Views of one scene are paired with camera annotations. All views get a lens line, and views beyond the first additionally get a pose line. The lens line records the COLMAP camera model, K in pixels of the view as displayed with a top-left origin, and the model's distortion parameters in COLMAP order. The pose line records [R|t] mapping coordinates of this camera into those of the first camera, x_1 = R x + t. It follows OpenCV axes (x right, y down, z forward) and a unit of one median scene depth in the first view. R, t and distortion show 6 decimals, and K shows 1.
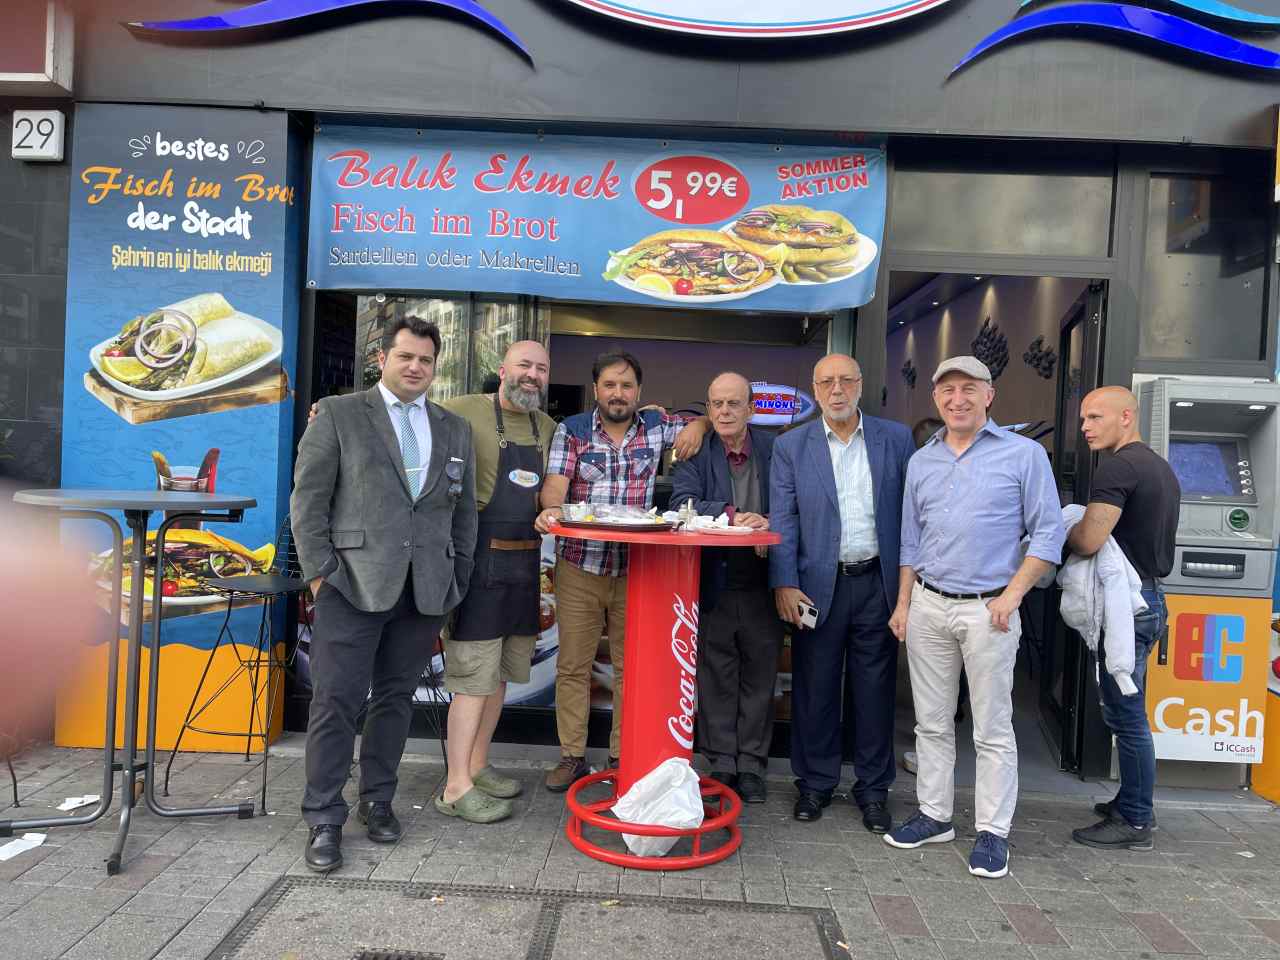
lens RADIAL K [[956.1, 0, 640.0], [0, 956.1, 480.0], [0, 0, 1]] dist [0.049909, -0.052120]
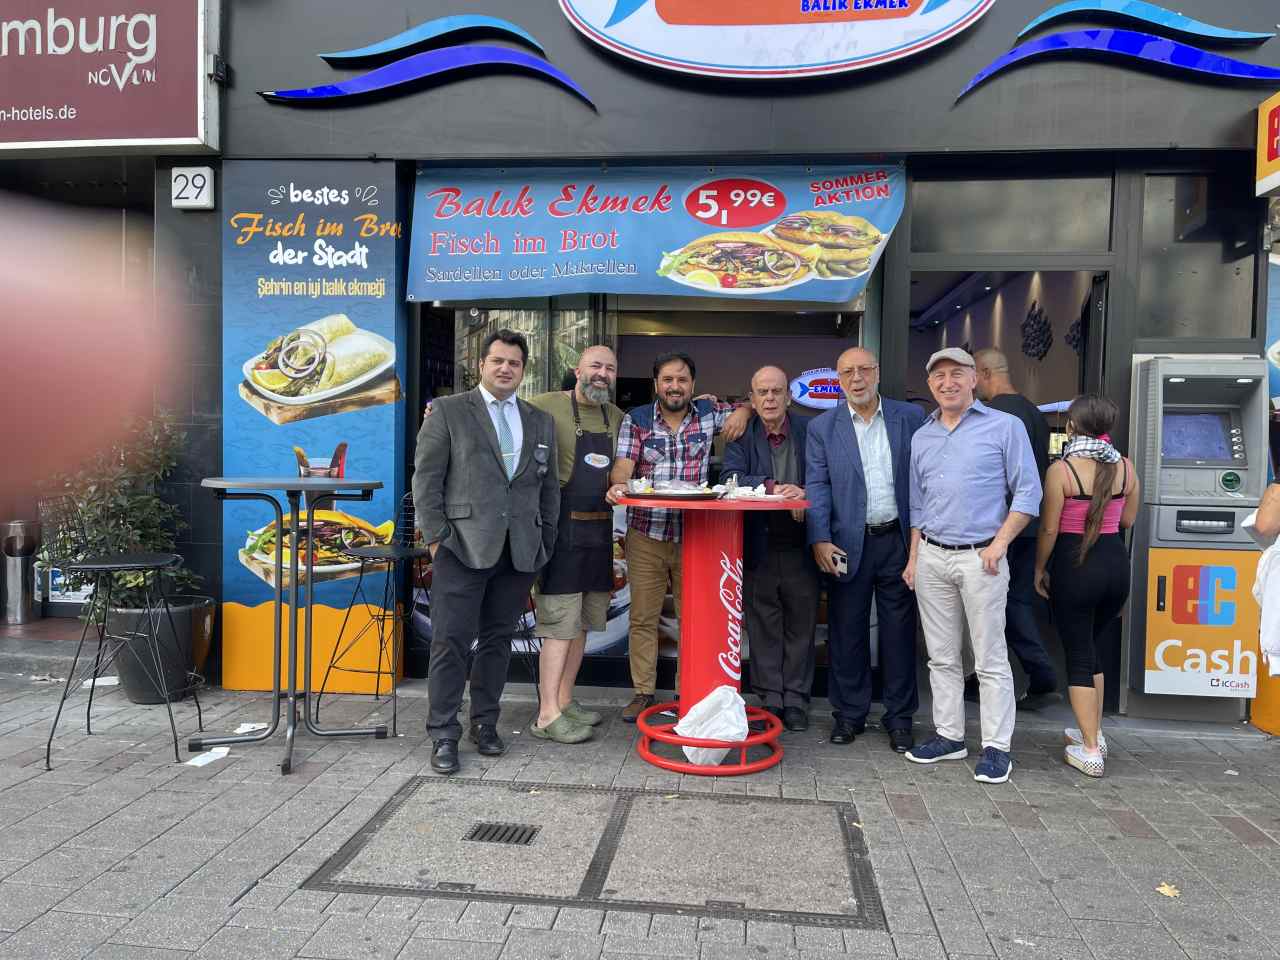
lens RADIAL K [[956.1, 0, 640.0], [0, 956.1, 480.0], [0, 0, 1]] dist [0.049909, -0.052120]
pose [[0.996099, -0.023469, -0.085066, 0.032351], [0.024400, 0.999653, 0.009915, 0.011747], [0.084804, -0.011952, 0.996326, -0.177712]]
